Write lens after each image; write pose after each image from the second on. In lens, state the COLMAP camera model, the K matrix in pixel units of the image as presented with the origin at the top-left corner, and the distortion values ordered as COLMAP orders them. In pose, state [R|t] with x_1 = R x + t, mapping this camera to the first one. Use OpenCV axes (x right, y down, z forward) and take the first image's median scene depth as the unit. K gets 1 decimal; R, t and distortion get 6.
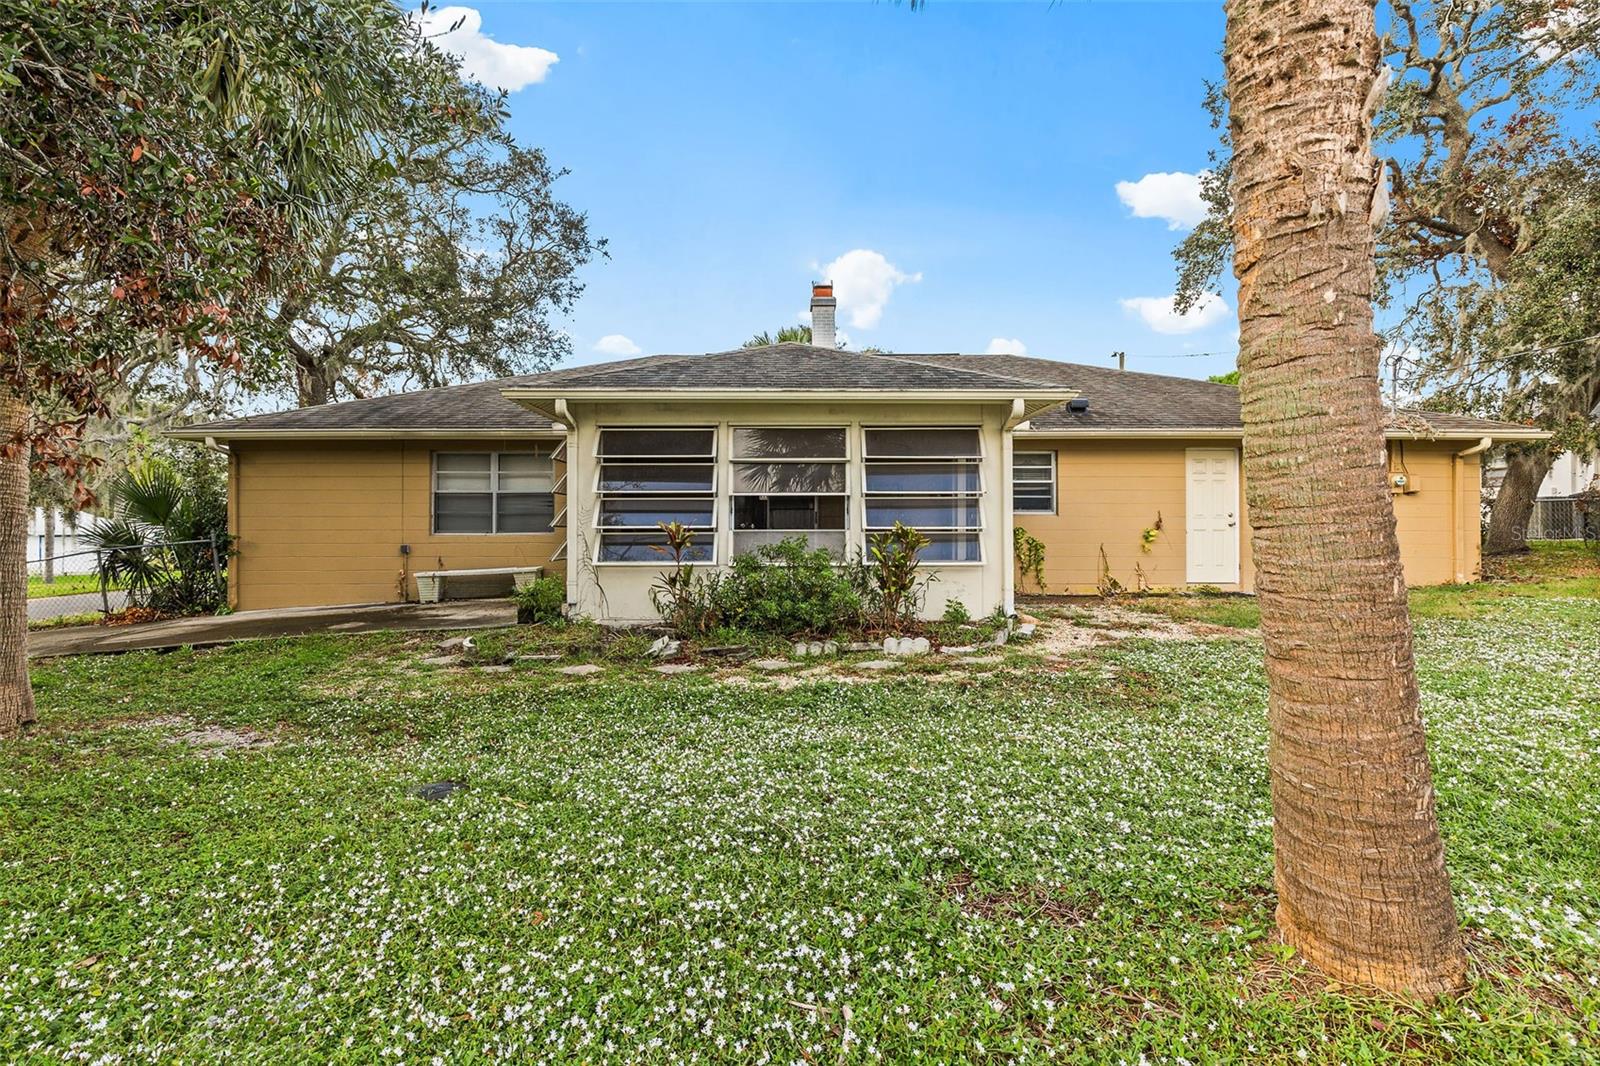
lens RADIAL K [[726.9, 0, 798.6], [0, 726.9, 521.9], [0, 0, 1]] dist [0.009573, -0.000203]
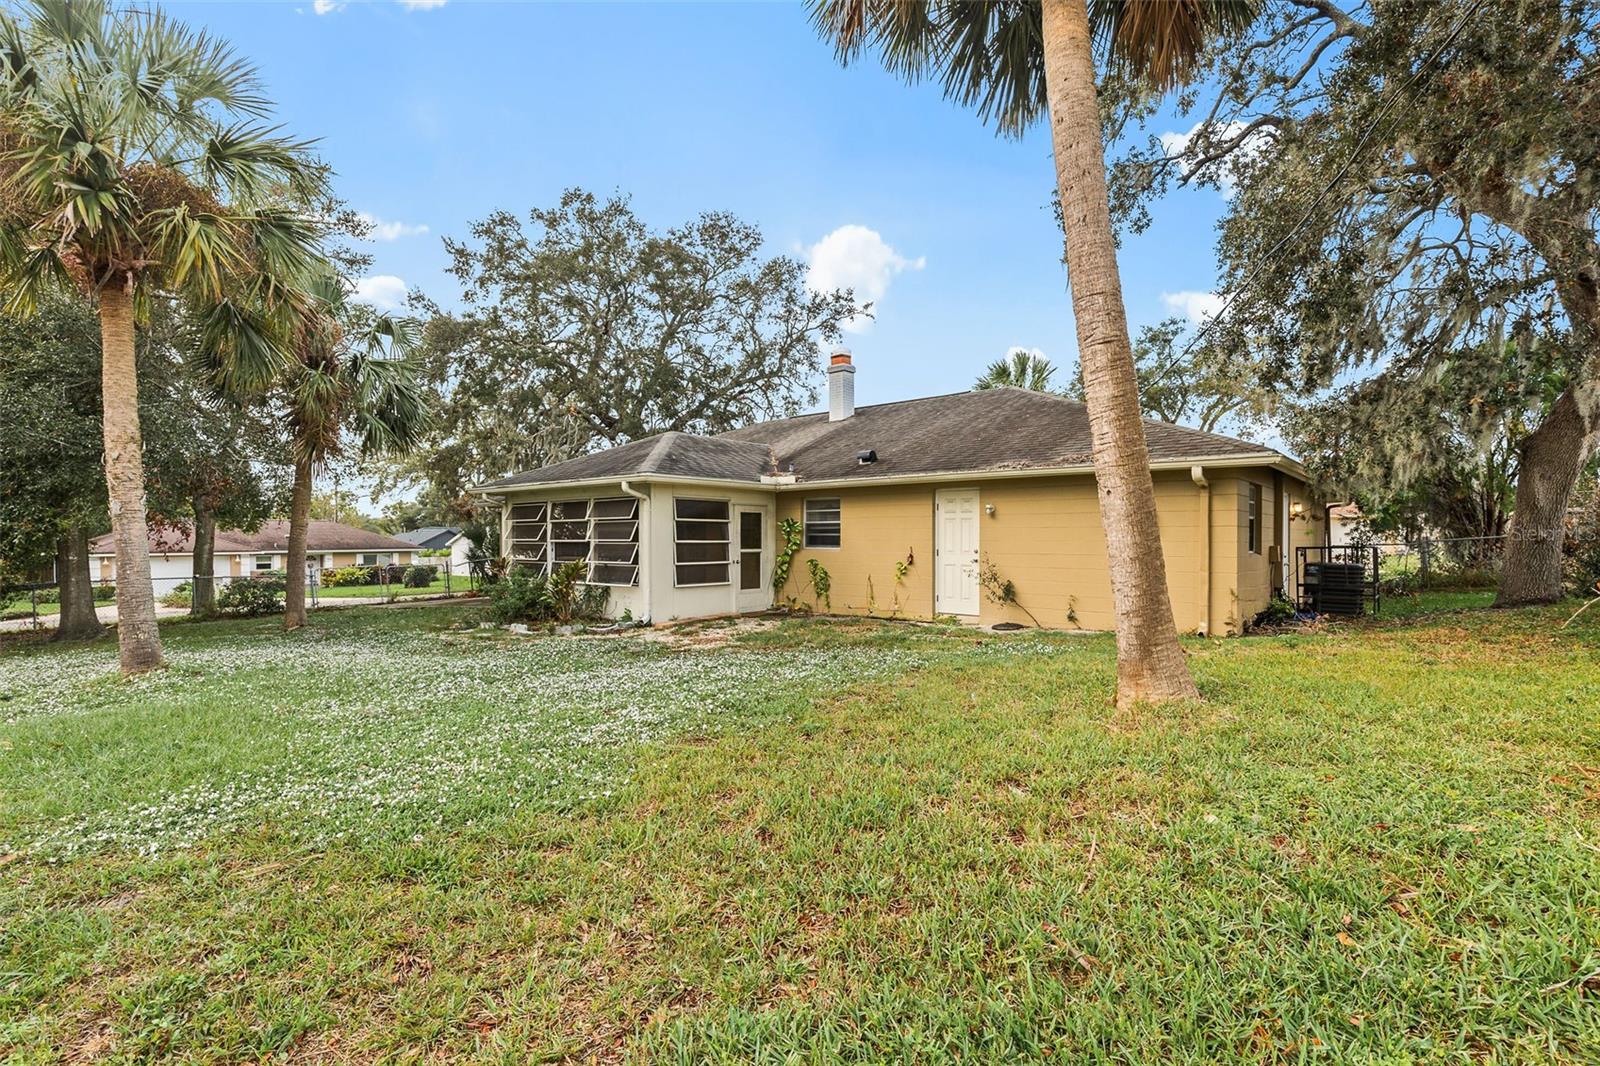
lens RADIAL K [[726.9, 0, 798.6], [0, 726.9, 521.9], [0, 0, 1]] dist [0.009573, -0.000203]
pose [[0.786855, -0.013579, -0.616988, 1.038727], [0.002979, 0.999830, -0.018206, -0.034383], [0.617130, 0.012487, 0.786762, 0.016304]]
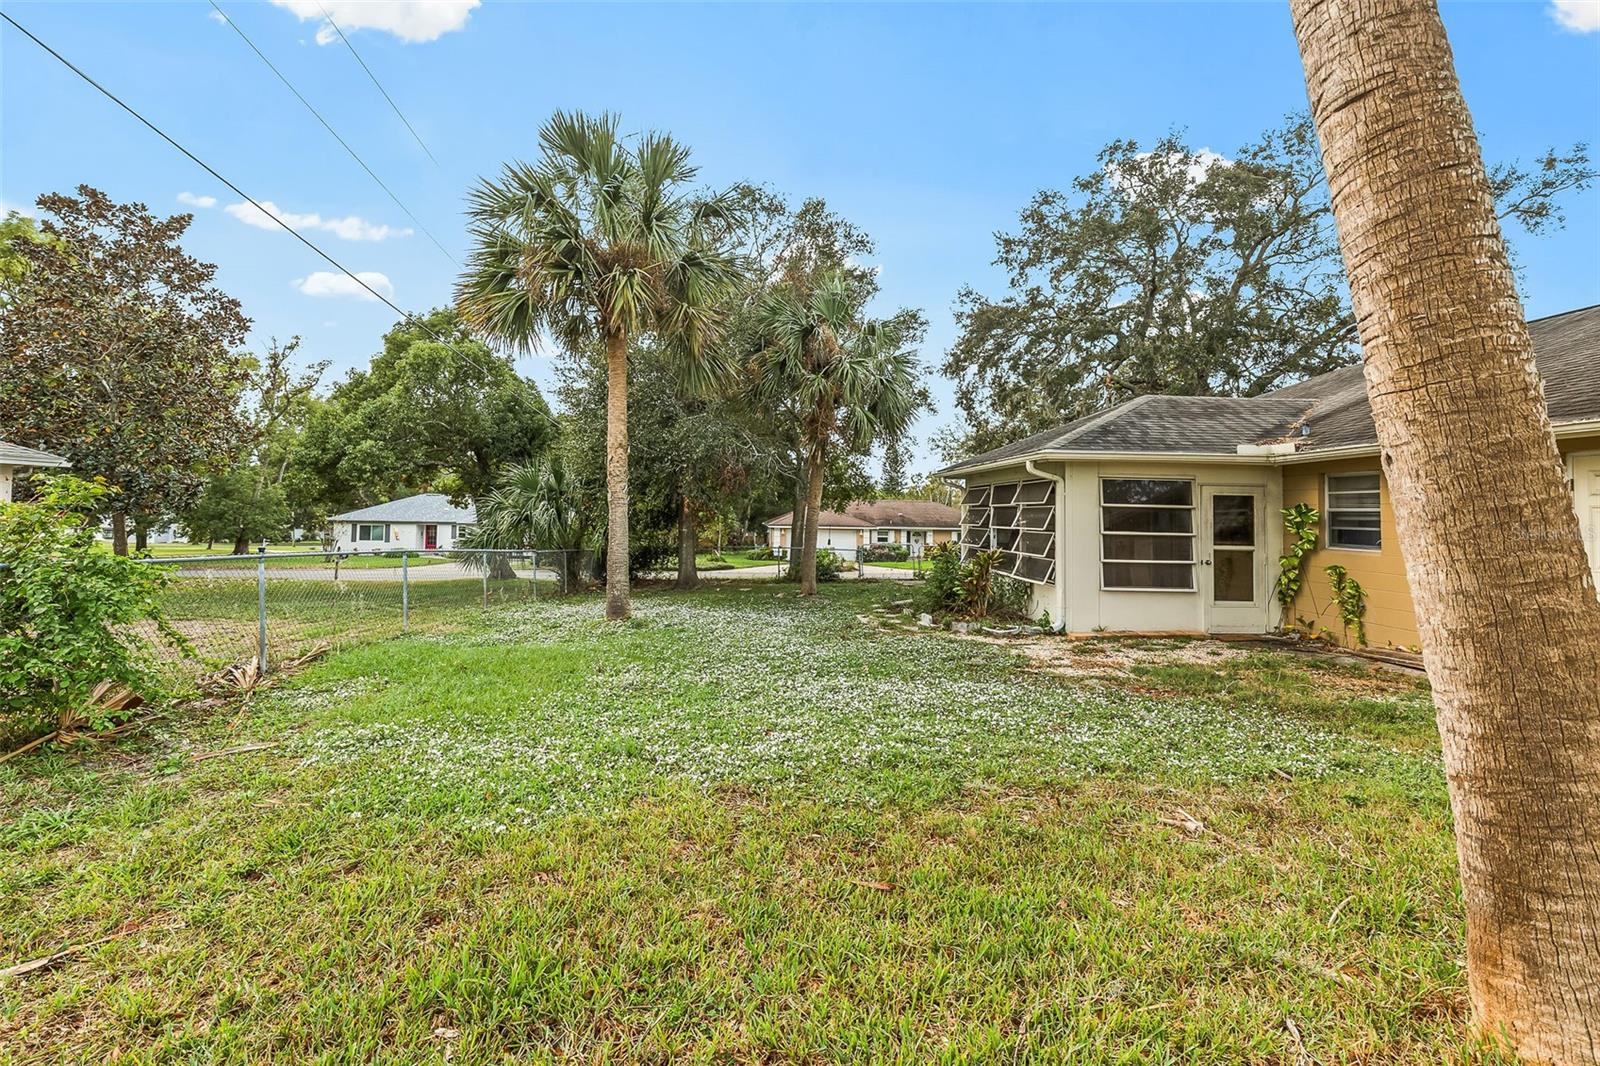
lens RADIAL K [[732.4, 0, 799.8], [0, 732.4, 481.9], [0, 0, 1]] dist [-0.011697, -0.000404]
pose [[0.081875, -0.039709, -0.995851, 1.065426], [-0.013784, 0.999065, -0.040971, -0.045669], [0.996547, 0.017081, 0.081252, 0.332562]]
